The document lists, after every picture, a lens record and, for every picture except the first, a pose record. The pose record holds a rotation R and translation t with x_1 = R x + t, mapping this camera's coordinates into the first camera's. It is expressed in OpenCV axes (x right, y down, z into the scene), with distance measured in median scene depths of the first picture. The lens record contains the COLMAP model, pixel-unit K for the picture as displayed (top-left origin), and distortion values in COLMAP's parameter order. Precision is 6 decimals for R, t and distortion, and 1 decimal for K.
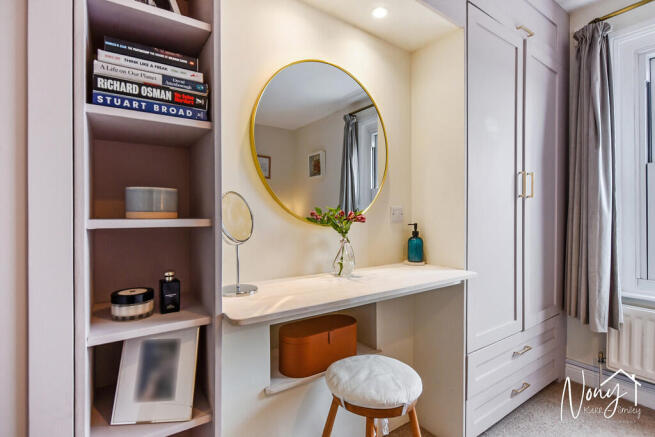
lens RADIAL K [[319.7, 0, 331.2], [0, 319.7, 212.2], [0, 0, 1]] dist [-0.003845, -0.001143]
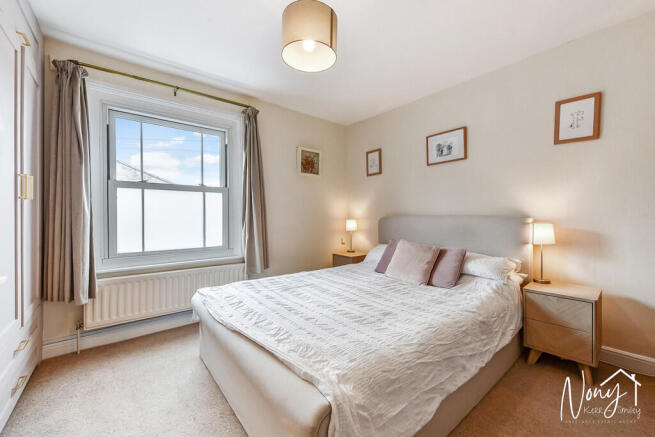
lens RADIAL K [[263.0, 0, 331.2], [0, 263.0, 215.7], [0, 0, 1]] dist [-0.003420, -0.000251]
pose [[-0.070191, -0.006143, 0.997515, -0.326947], [-0.007280, 0.999958, 0.005645, -0.002550], [-0.997507, -0.006866, -0.070233, 0.057614]]
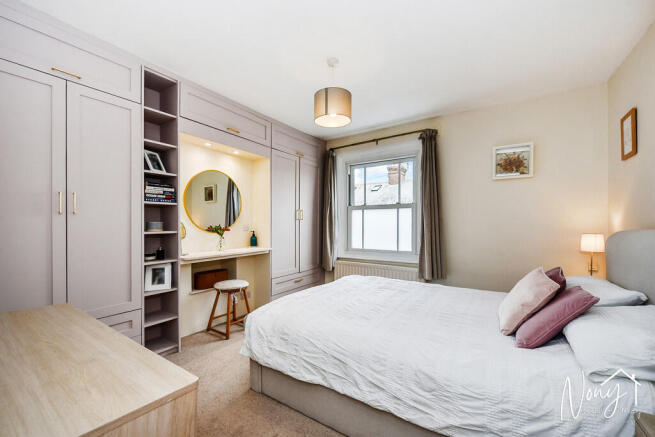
lens RADIAL K [[263.0, 0, 328.8], [0, 263.0, 221.4], [0, 0, 1]] dist [-0.003420, -0.000251]
pose [[0.928805, -0.005149, 0.370534, 0.046837], [0.005777, 0.999983, -0.000586, -0.032519], [-0.370524, 0.002685, 0.928819, -1.059801]]
